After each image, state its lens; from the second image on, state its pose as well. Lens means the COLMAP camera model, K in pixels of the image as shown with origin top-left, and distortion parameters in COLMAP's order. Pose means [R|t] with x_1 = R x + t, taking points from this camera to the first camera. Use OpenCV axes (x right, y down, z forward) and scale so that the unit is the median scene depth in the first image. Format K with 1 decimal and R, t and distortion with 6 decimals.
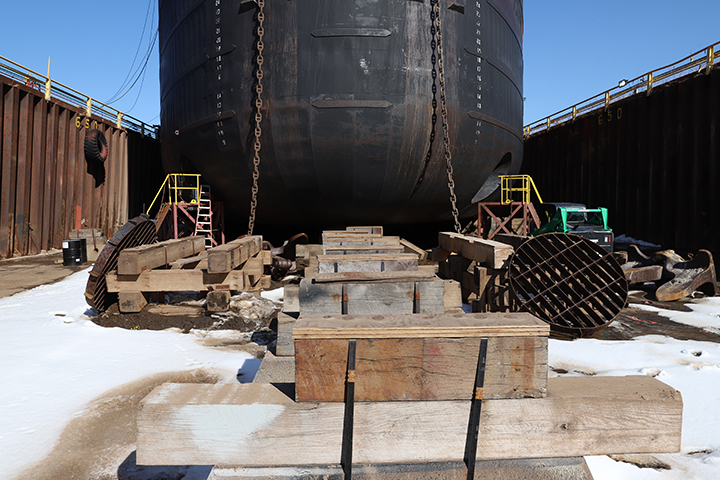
lens RADIAL K [[494.8, 0, 359.4], [0, 494.8, 240.8], [0, 0, 1]] dist [-0.097089, 0.067007]
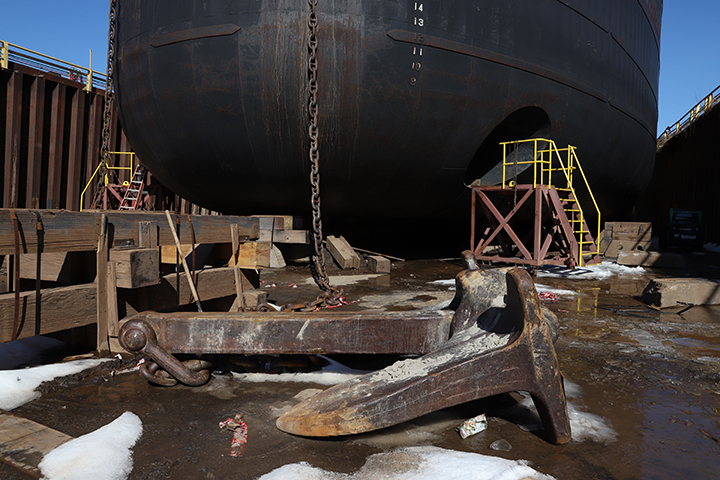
lens RADIAL K [[494.8, 0, 361.4], [0, 494.8, 240.6], [0, 0, 1]] dist [-0.097089, 0.067007]
pose [[0.905133, 0.047718, -0.422442, 0.502133], [-0.056750, 0.998349, -0.008822, 0.007134], [0.421324, 0.031959, 0.906347, 0.475507]]
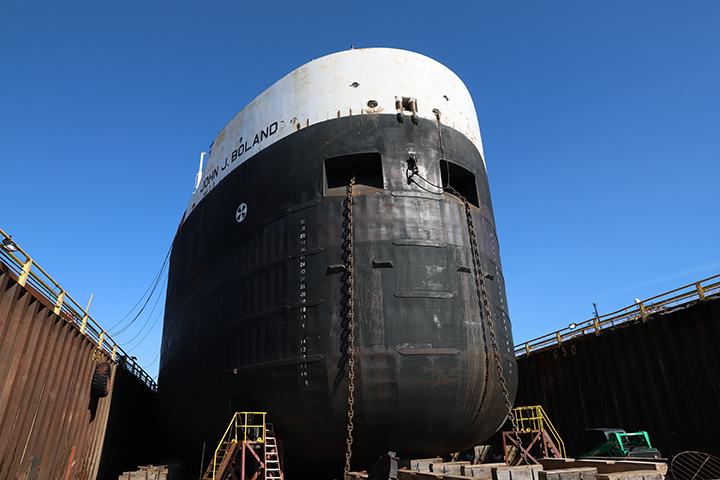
lens RADIAL K [[494.8, 0, 360.7], [0, 494.8, 243.1], [0, 0, 1]] dist [-0.097089, 0.067007]
pose [[0.976837, 0.050256, 0.207998, -0.440140], [0.045461, 0.901100, -0.431223, -0.002881], [-0.209098, 0.430690, 0.877943, -0.145548]]
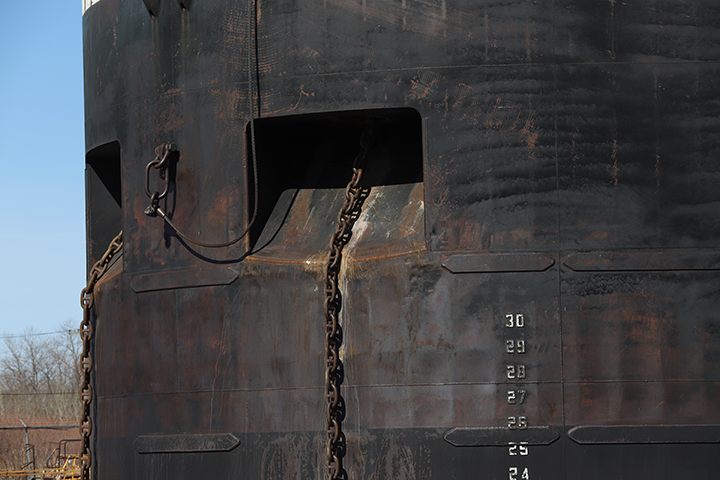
lens RADIAL K [[2850.3, 0, 356.3], [0, 2850.3, 236.7], [0, 0, 1]] dist [0.631473, 0.000000]
pose [[0.620771, -0.061528, -0.781574, 2.022613], [-0.035943, 0.993634, -0.106770, -0.473667], [0.783168, 0.094371, 0.614607, -0.456813]]
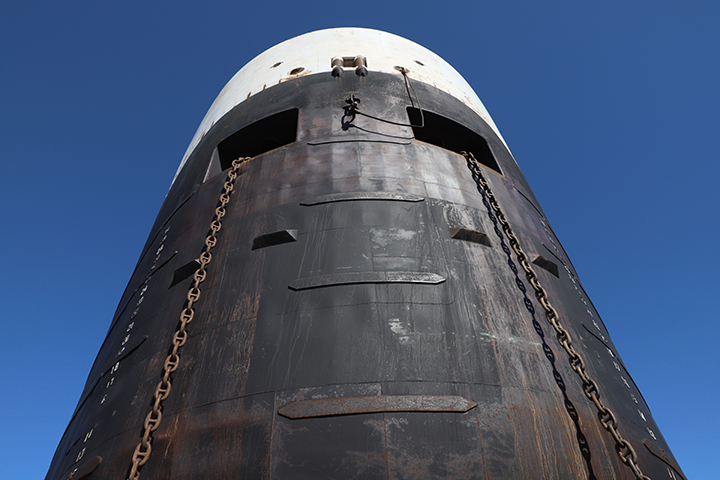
lens RADIAL K [[494.8, 0, 358.8], [0, 494.8, 236.3], [0, 0, 1]] dist [-0.097089, 0.067007]
pose [[0.998543, -0.053956, -0.001123, -0.021866], [0.031387, 0.597544, -0.801221, -0.040398], [0.043902, 0.800018, 0.598367, 0.635447]]
